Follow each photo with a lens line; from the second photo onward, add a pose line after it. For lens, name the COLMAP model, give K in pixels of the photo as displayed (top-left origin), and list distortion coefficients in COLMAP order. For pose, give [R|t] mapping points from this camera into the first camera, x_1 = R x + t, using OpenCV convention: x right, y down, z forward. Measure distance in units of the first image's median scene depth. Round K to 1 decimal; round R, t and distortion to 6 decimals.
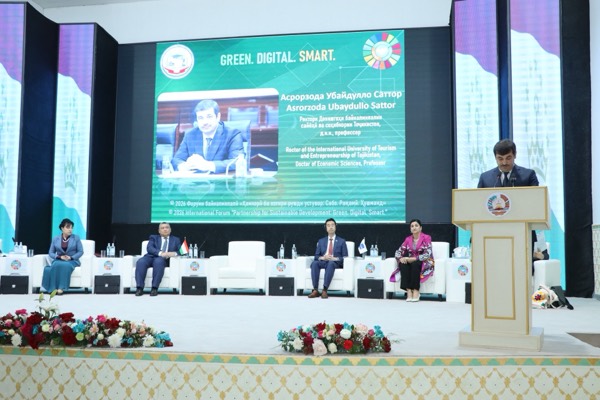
lens RADIAL K [[595.9, 0, 302.1], [0, 595.9, 203.7], [0, 0, 1]] dist [-0.044285, 0.000000]
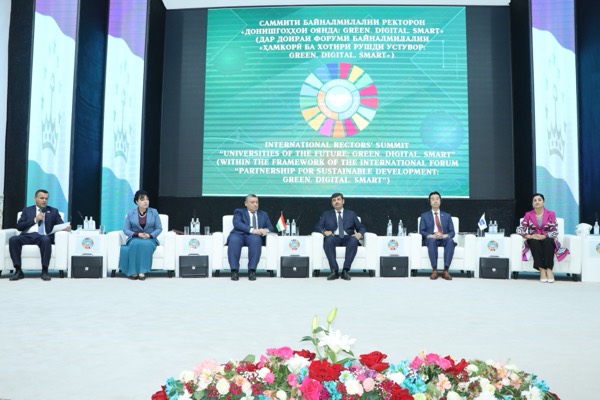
lens RADIAL K [[496.6, 0, 300.6], [0, 496.6, 201.1], [0, 0, 1]] dist [-0.170524, 0.144702]
pose [[0.994425, 0.006859, 0.105222, -0.252313], [-0.010657, 0.999310, 0.035570, 0.014960], [-0.104905, -0.036493, 0.993812, 0.279282]]
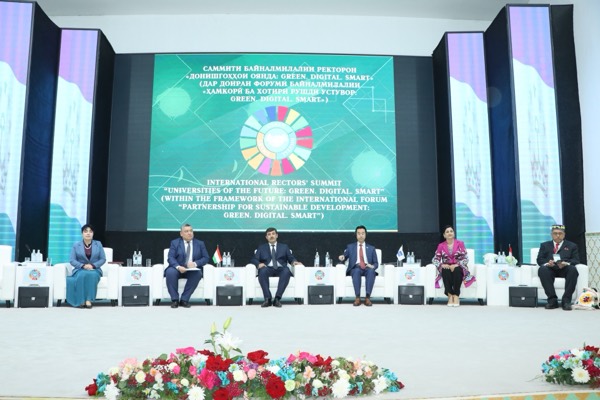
lens RADIAL K [[496.6, 0, 295.2], [0, 496.6, 204.3], [0, 0, 1]] dist [-0.170524, 0.144702]
pose [[0.982215, 0.014307, 0.187213, -0.229587], [-0.009292, 0.999575, -0.027637, 0.012049], [-0.187528, 0.025406, 0.981931, 0.202254]]
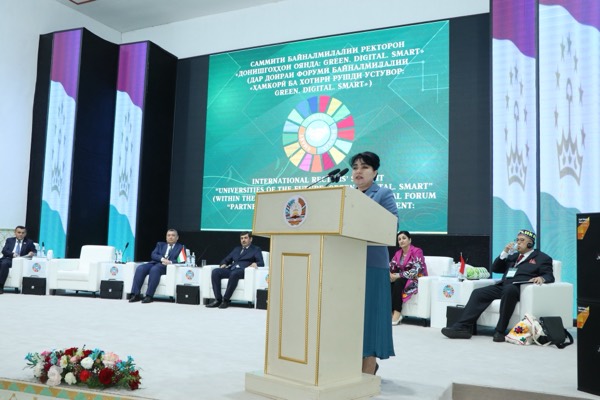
lens RADIAL K [[576.4, 0, 295.5], [0, 576.4, 200.4], [0, 0, 1]] dist [-0.063784, 0.000000]
pose [[0.954471, -0.003245, -0.298285, 0.276188], [-0.003327, 0.999763, -0.021521, 0.001799], [0.298284, 0.021533, 0.954234, 0.143618]]
